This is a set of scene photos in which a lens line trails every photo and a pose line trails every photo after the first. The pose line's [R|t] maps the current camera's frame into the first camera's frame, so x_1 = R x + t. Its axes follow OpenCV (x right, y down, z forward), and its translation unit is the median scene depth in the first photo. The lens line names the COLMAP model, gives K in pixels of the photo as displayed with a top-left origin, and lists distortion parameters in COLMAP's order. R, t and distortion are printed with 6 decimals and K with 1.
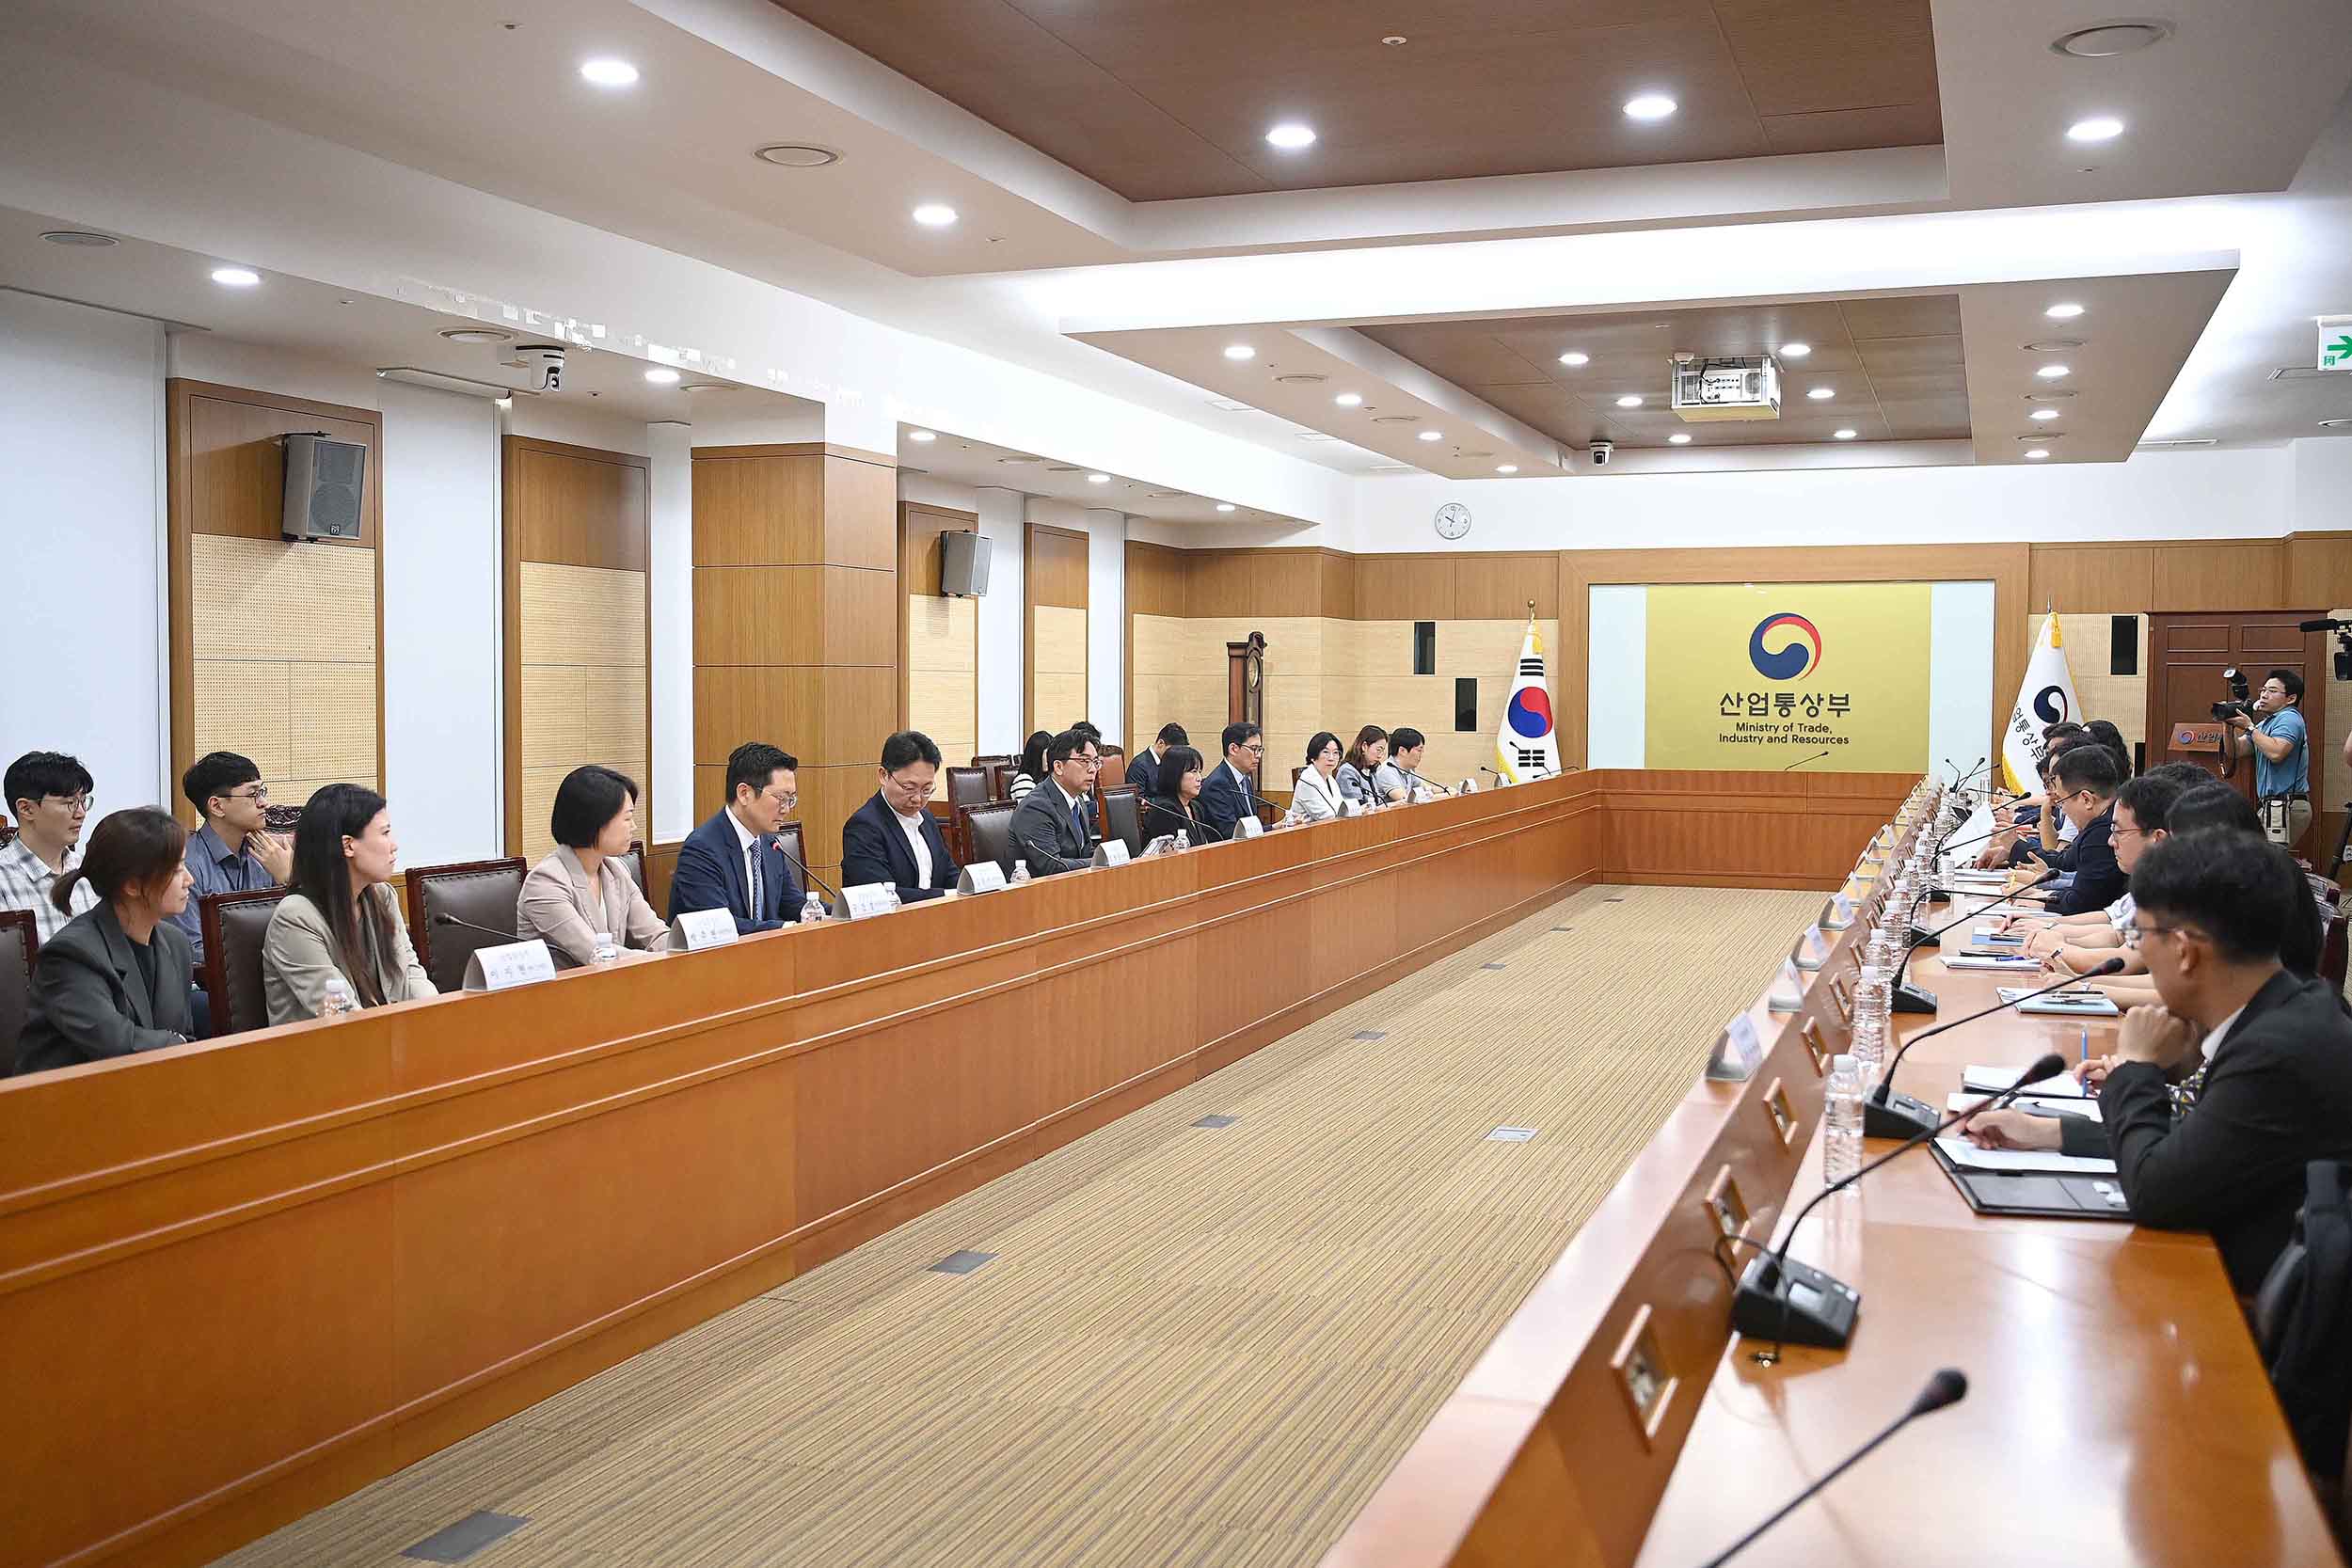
lens RADIAL K [[2234.9, 0, 1178.9], [0, 2234.9, 782.3], [0, 0, 1]] dist [0.024047, 0.000000]
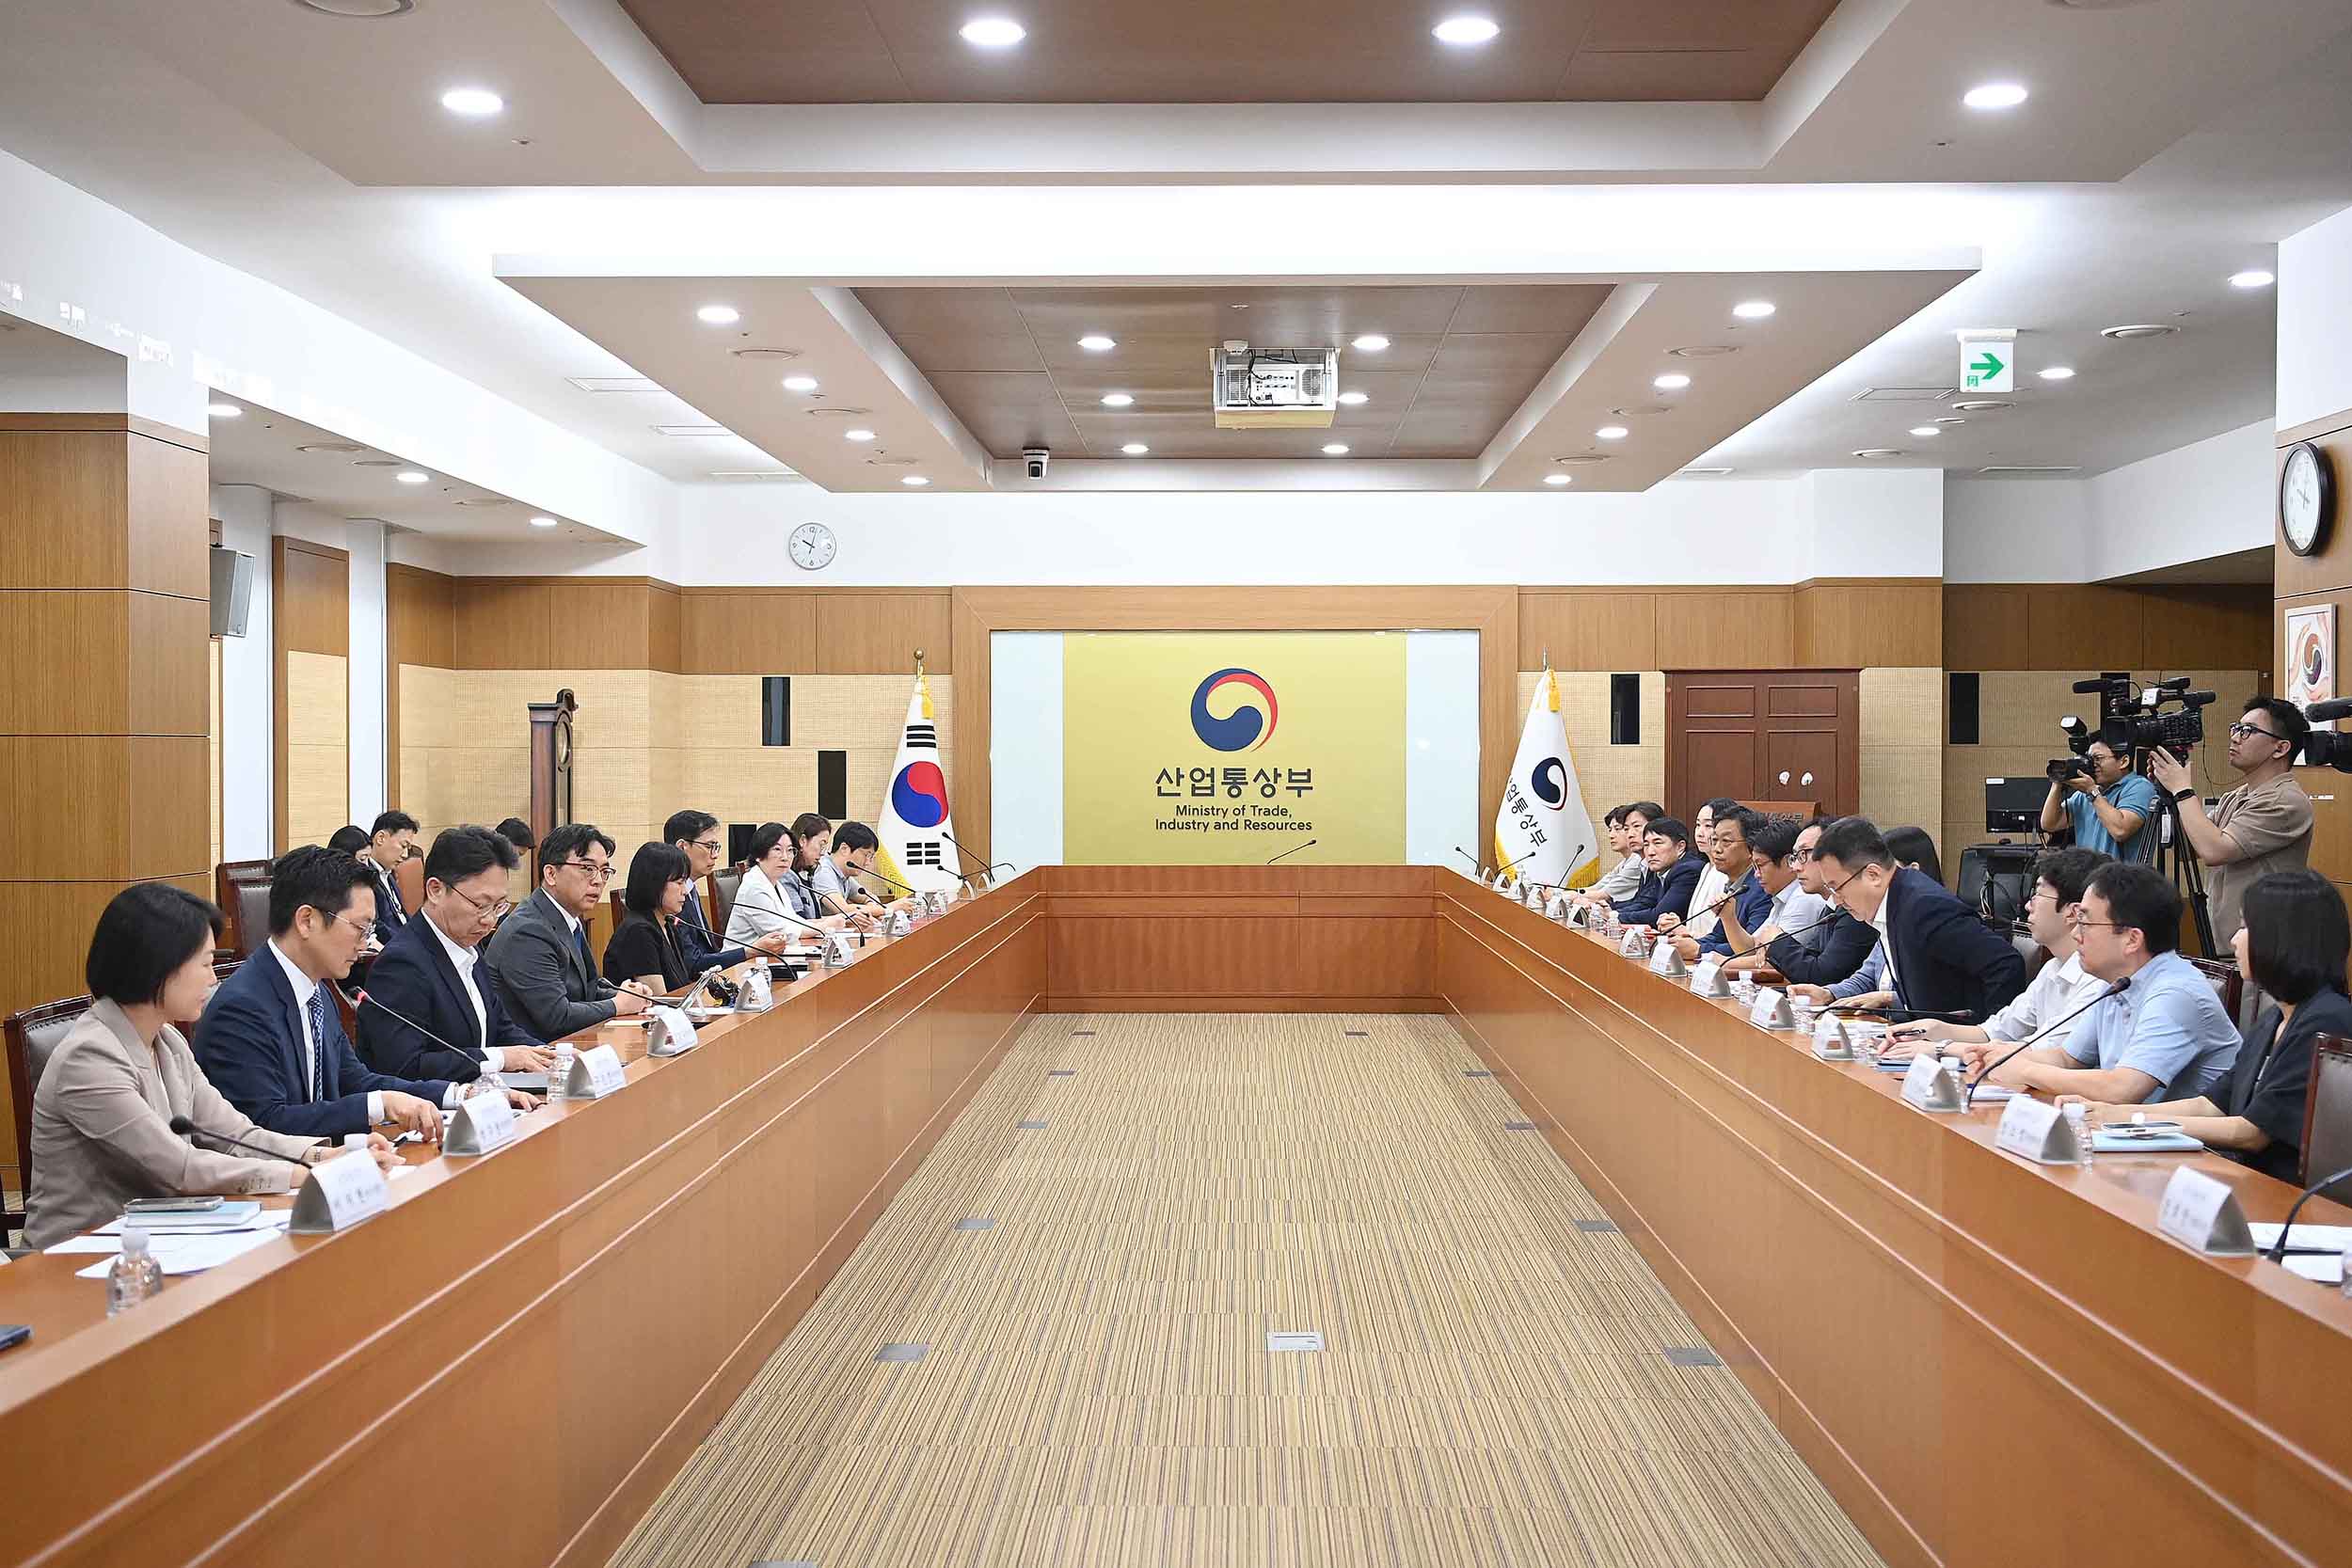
lens RADIAL K [[2888.6, 0, 1175.8], [0, 2888.6, 794.4], [0, 0, 1]] dist [0.076069, 0.000000]
pose [[0.946862, -0.008907, 0.321517, -0.094318], [0.018999, 0.999420, -0.028265, -0.001570], [-0.321079, 0.032872, 0.946482, 0.028837]]
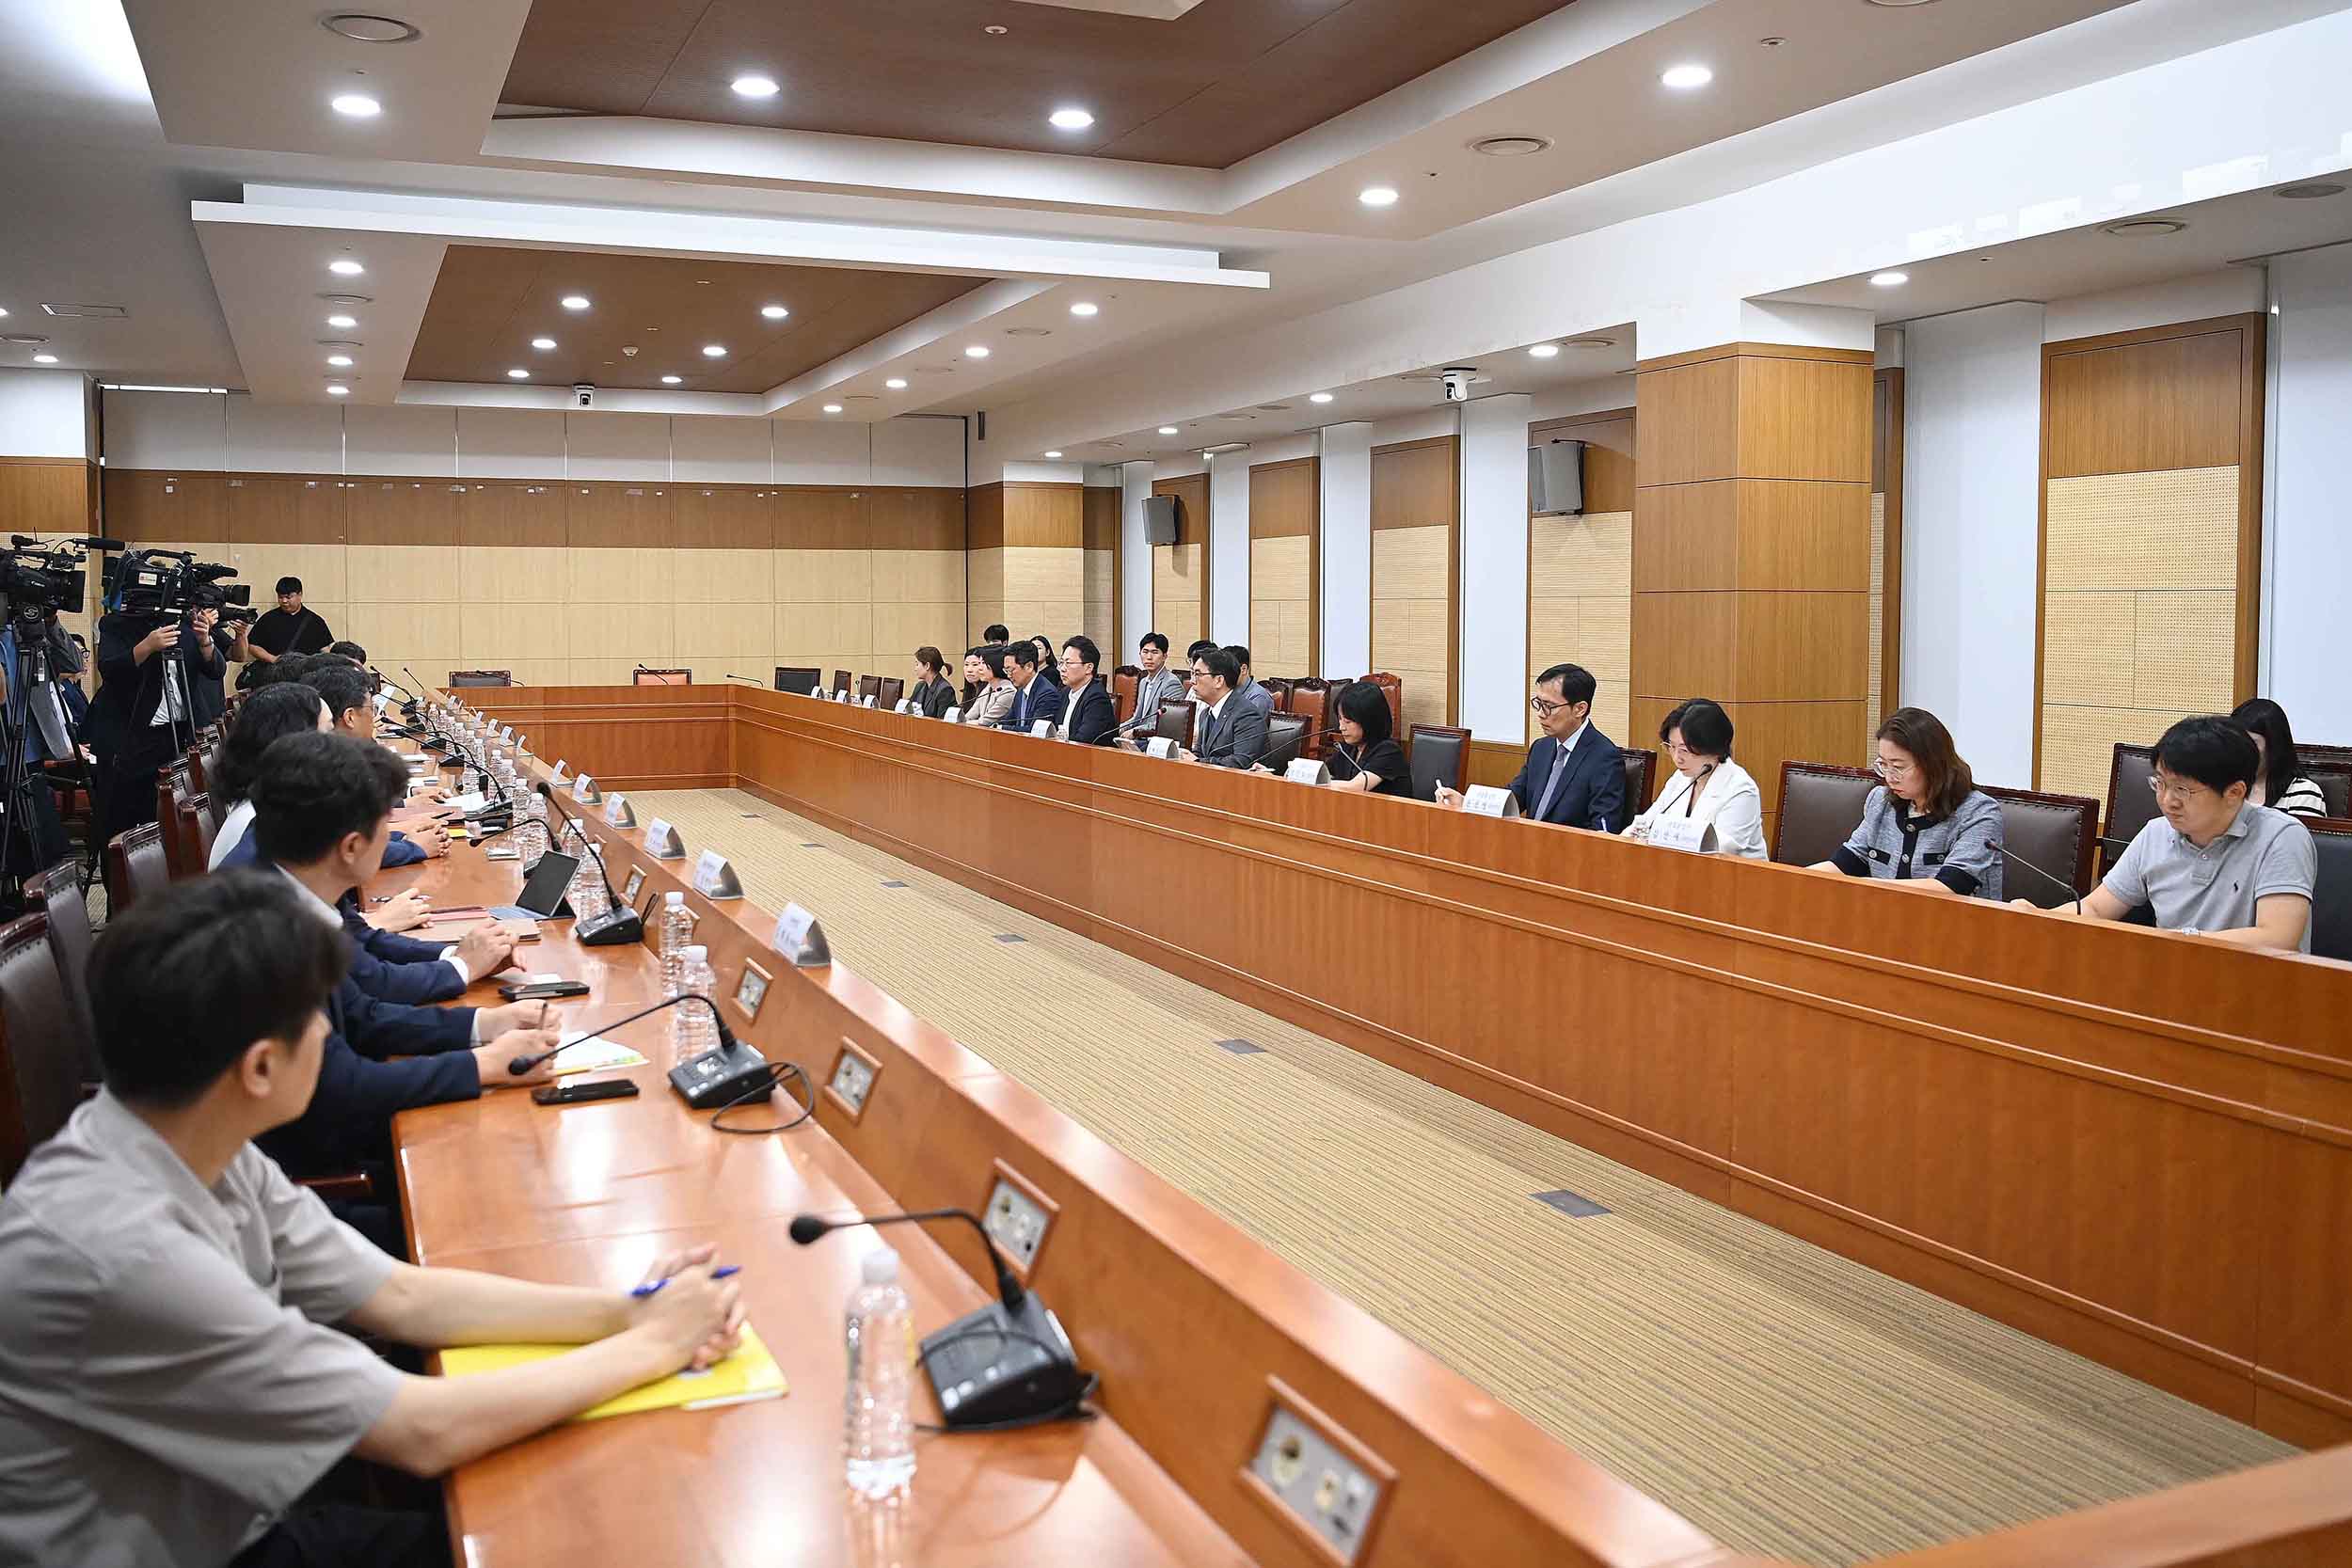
lens RADIAL K [[2037.3, 0, 1177.4], [0, 2037.3, 775.7], [0, 0, 1]] dist [-0.009253, -0.000289]
pose [[-0.731437, 0.055168, -0.679673, 0.596050], [-0.027848, 0.993474, 0.110608, -0.064686], [0.681340, 0.099831, -0.725128, 1.502819]]
